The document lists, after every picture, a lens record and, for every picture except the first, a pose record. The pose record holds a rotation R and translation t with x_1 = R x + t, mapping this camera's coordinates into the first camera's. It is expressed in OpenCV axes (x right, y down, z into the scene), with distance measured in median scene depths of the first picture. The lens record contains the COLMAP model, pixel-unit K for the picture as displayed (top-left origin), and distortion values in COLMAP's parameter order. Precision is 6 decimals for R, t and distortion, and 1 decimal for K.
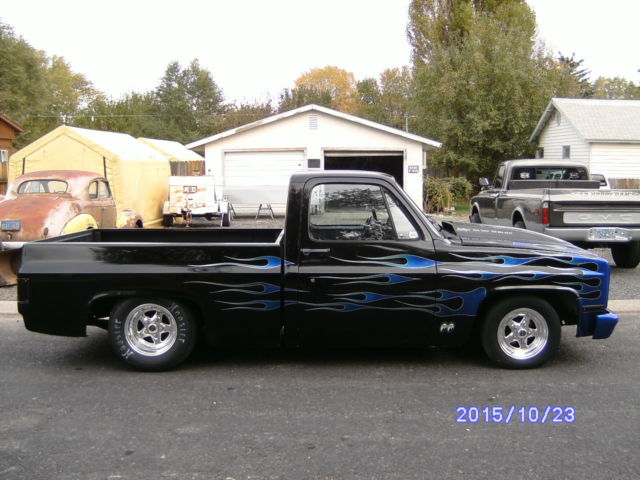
lens RADIAL K [[685.9, 0, 343.5], [0, 685.9, 240.4], [0, 0, 1]] dist [-0.122594, 0.037090]
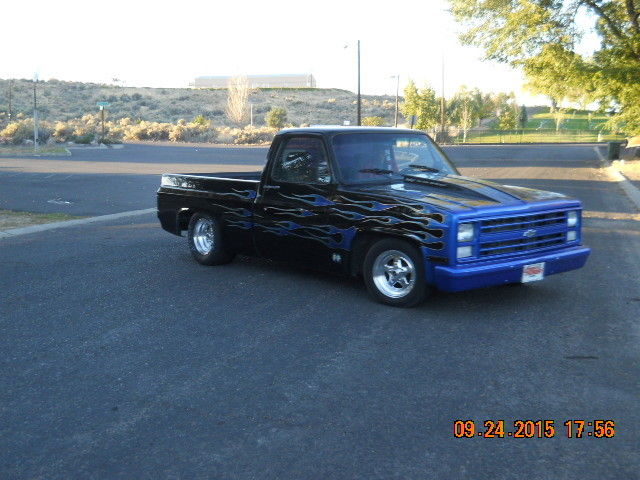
lens RADIAL K [[782.7, 0, 348.0], [0, 782.7, 239.1], [0, 0, 1]] dist [0.349761, 0.021238]
pose [[0.651745, 0.098977, -0.751952, 1.188628], [-0.075062, 0.994998, 0.065909, 0.002938], [0.754714, 0.013487, 0.655915, 0.117448]]
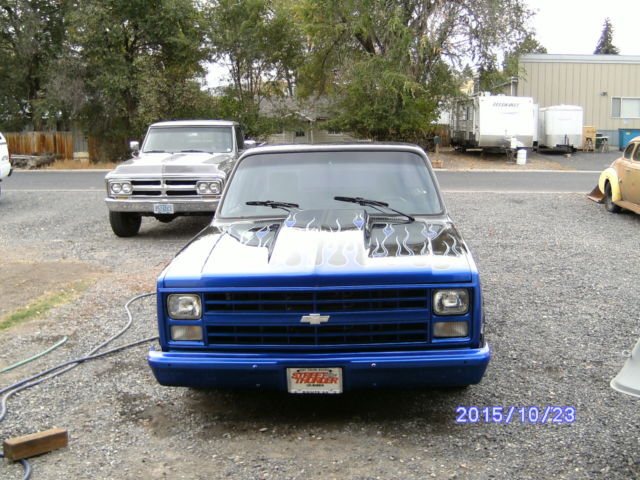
lens RADIAL K [[685.9, 0, 343.5], [0, 685.9, 240.4], [0, 0, 1]] dist [-0.122594, 0.037090]
pose [[-0.098276, 0.152806, -0.983358, 1.088808], [-0.063691, 0.985149, 0.159449, -0.138493], [0.993119, 0.078301, -0.087084, 1.272643]]
